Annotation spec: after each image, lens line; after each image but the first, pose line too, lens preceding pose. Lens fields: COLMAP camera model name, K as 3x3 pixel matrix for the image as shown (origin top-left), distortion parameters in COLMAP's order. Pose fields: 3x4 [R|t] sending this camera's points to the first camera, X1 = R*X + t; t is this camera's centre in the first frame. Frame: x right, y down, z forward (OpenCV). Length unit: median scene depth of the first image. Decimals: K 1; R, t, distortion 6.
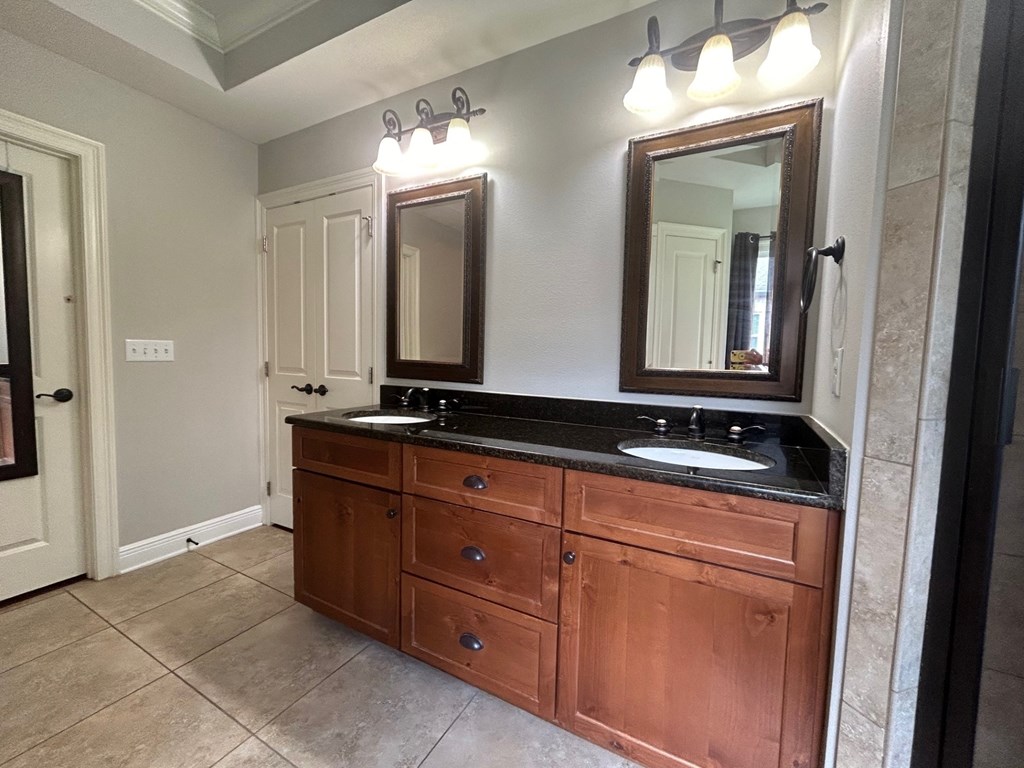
lens RADIAL K [[417.9, 0, 511.9], [0, 417.9, 382.5], [0, 0, 1]] dist [-0.003708, 0.001064]
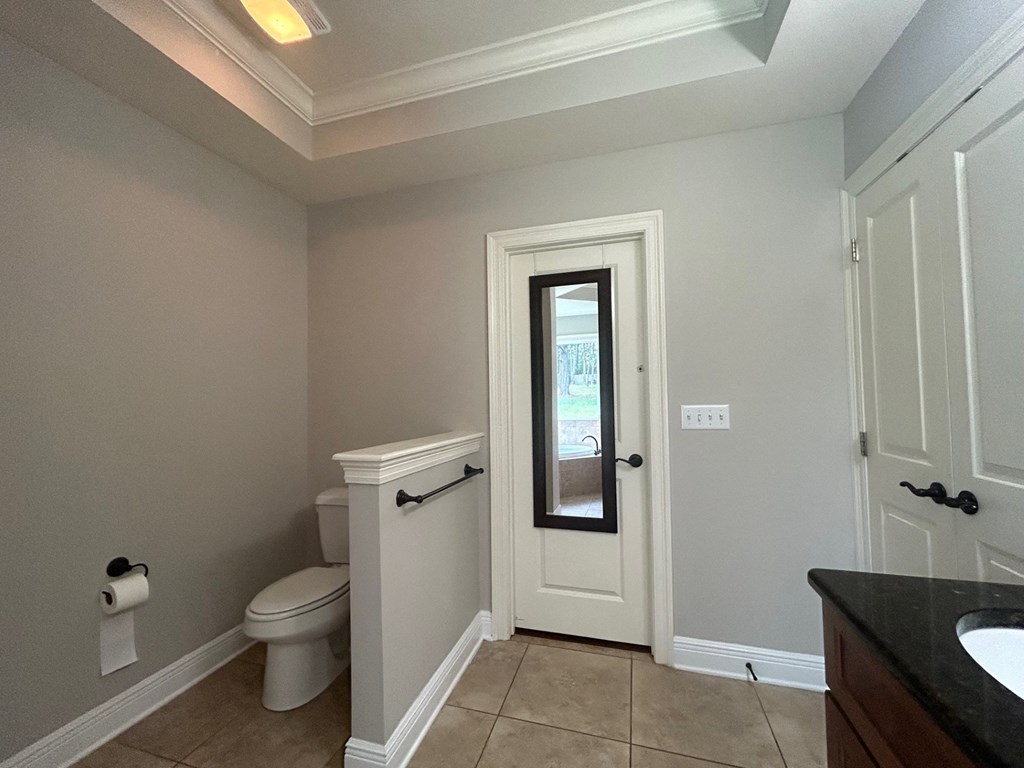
lens RADIAL K [[417.9, 0, 506.7], [0, 417.9, 381.5], [0, 0, 1]] dist [-0.003708, 0.001064]
pose [[0.196999, -0.063475, -0.978347, -0.094897], [-0.044269, 0.996308, -0.073555, -0.069426], [0.979404, 0.057801, 0.193462, 0.432365]]
